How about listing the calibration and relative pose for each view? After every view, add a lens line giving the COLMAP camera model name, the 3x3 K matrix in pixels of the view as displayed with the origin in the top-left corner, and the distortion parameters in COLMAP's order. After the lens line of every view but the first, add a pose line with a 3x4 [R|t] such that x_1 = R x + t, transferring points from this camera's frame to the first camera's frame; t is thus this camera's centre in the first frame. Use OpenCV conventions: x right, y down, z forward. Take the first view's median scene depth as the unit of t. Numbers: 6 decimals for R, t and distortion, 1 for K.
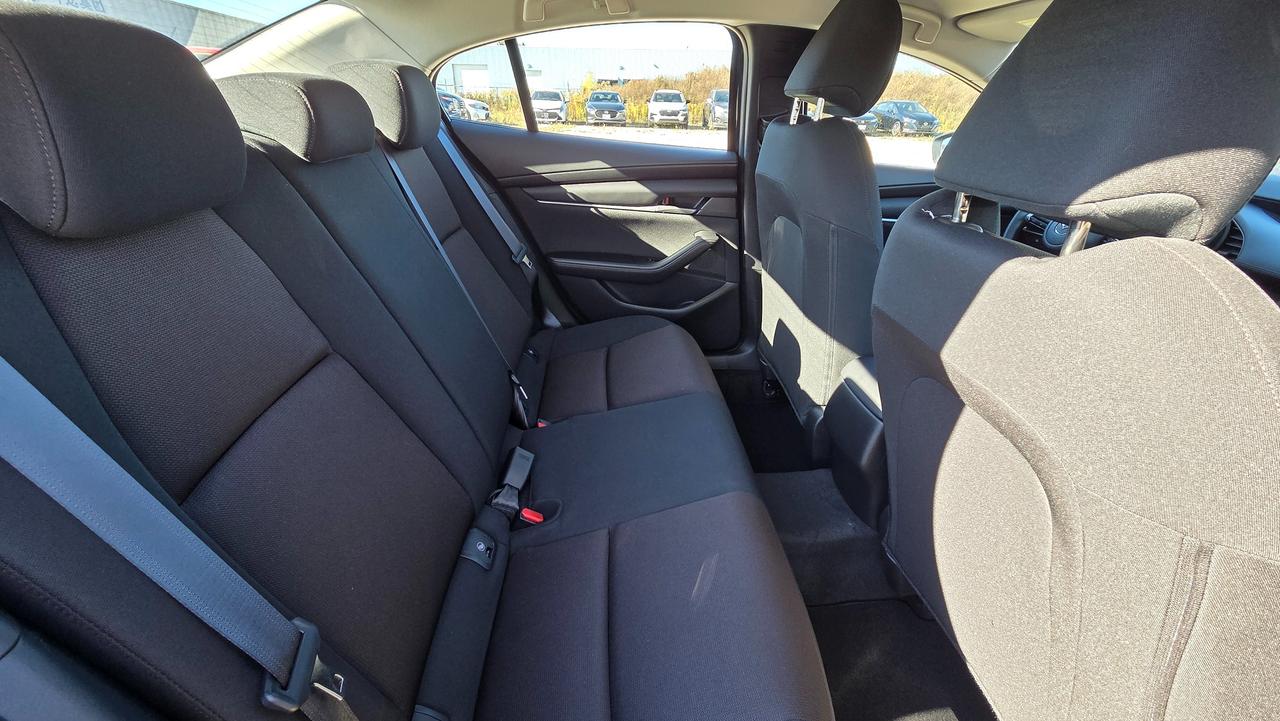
lens RADIAL K [[520.1, 0, 644.3], [0, 520.1, 358.7], [0, 0, 1]] dist [0.008265, -0.000156]
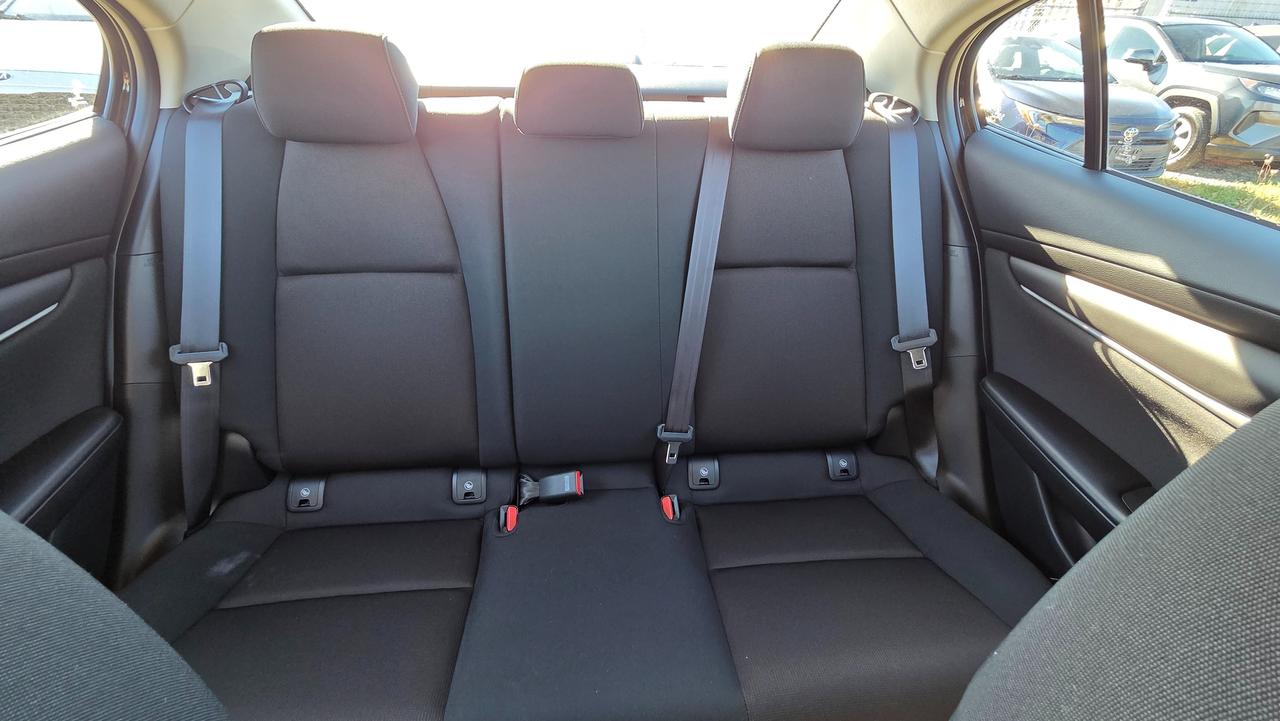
lens RADIAL K [[521.0, 0, 640.0], [0, 521.0, 360.5], [0, 0, 1]] dist [0.001011, -0.000206]
pose [[0.031867, 0.495247, -0.868168, 0.306735], [-0.470174, 0.773929, 0.424230, -0.286957], [0.881998, 0.394671, 0.257515, 0.529966]]
